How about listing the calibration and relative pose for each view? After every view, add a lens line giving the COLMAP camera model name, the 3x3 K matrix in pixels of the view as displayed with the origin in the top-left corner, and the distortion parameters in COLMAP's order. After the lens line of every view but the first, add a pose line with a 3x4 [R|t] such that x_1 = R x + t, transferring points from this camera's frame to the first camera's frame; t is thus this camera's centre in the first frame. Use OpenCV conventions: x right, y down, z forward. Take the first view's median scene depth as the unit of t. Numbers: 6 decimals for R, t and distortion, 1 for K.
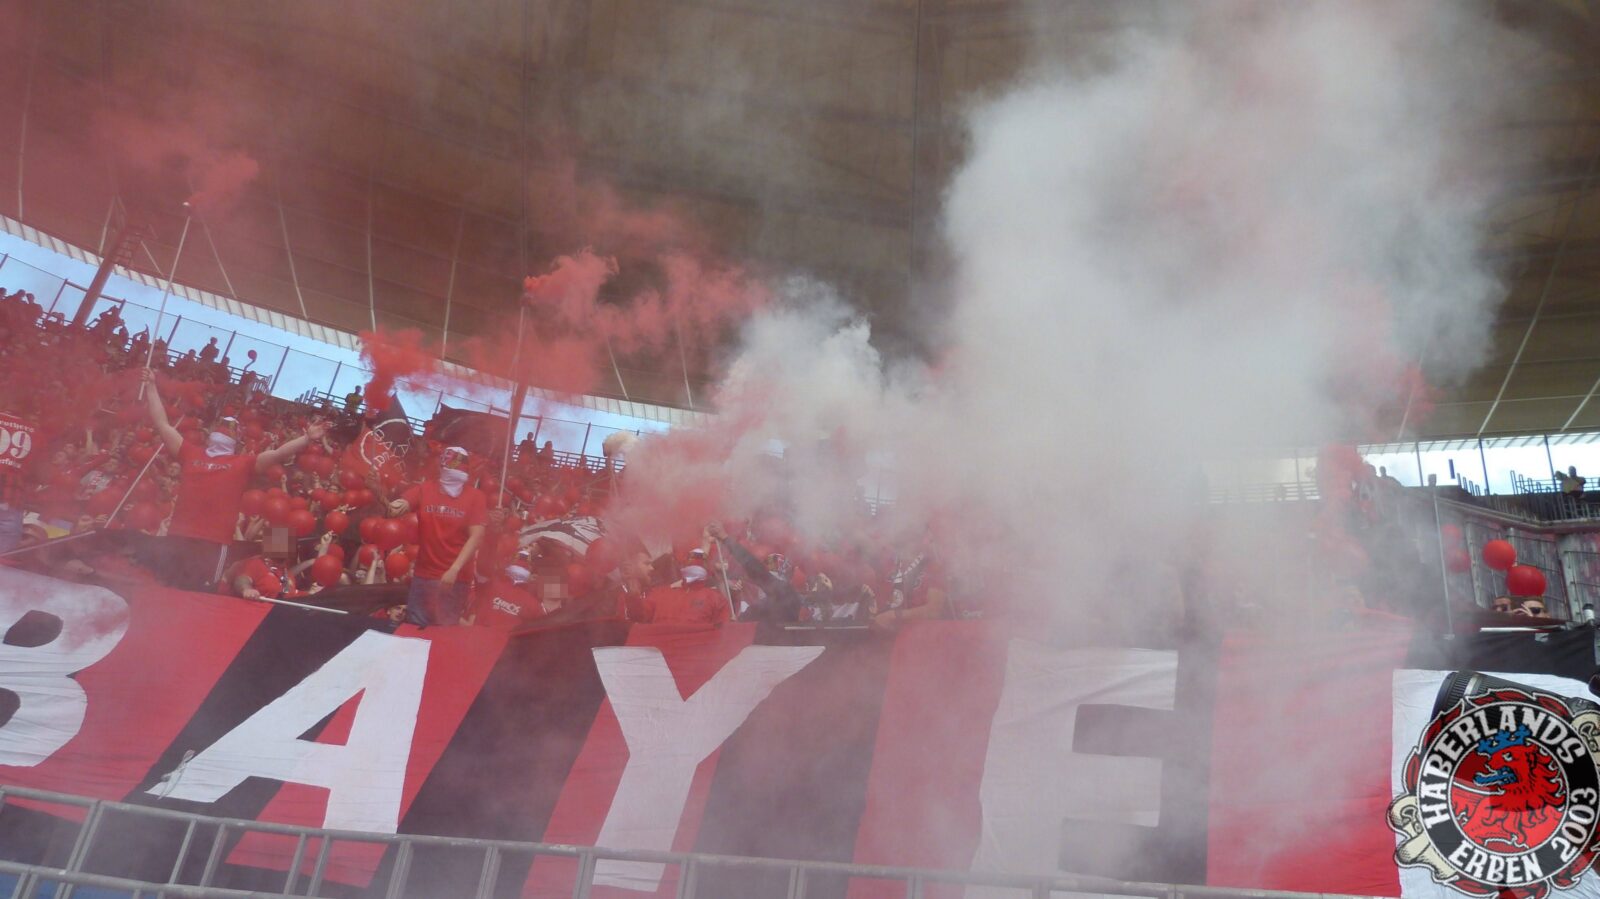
lens RADIAL K [[1195.6, 0, 805.4], [0, 1195.6, 455.8], [0, 0, 1]] dist [-0.044873, 0.043245]
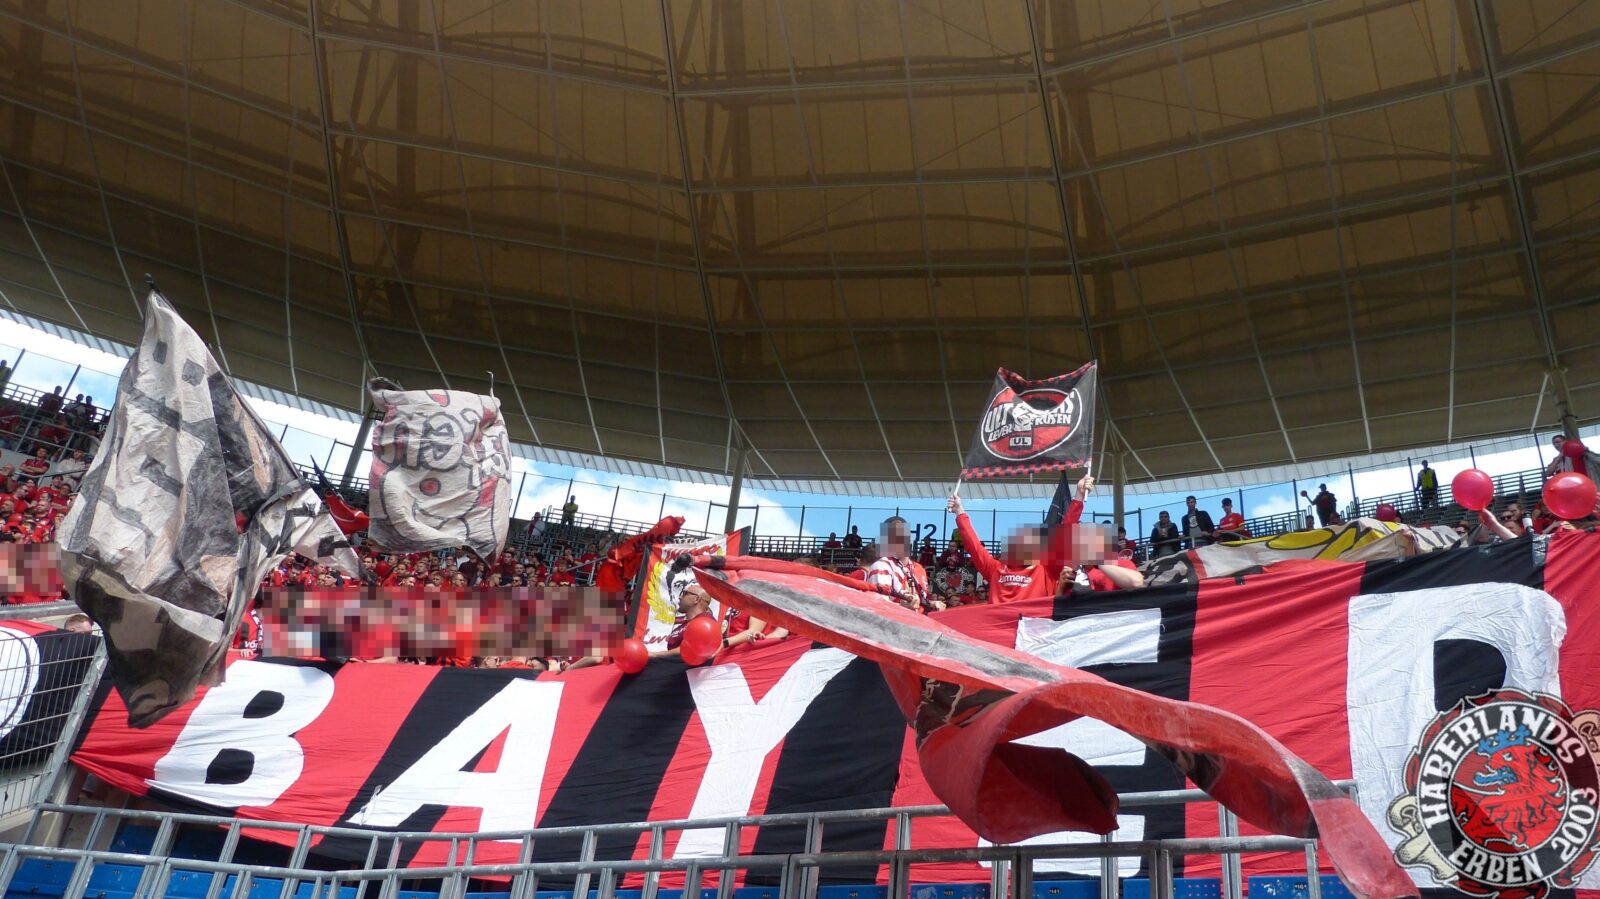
lens RADIAL K [[1193.6, 0, 809.8], [0, 1193.6, 454.6], [0, 0, 1]] dist [-0.041009, 0.039593]
pose [[0.971421, -0.138005, -0.193123, 0.201554], [0.125184, 0.989130, -0.077144, 0.059809], [0.201670, 0.050764, 0.978137, -0.132180]]
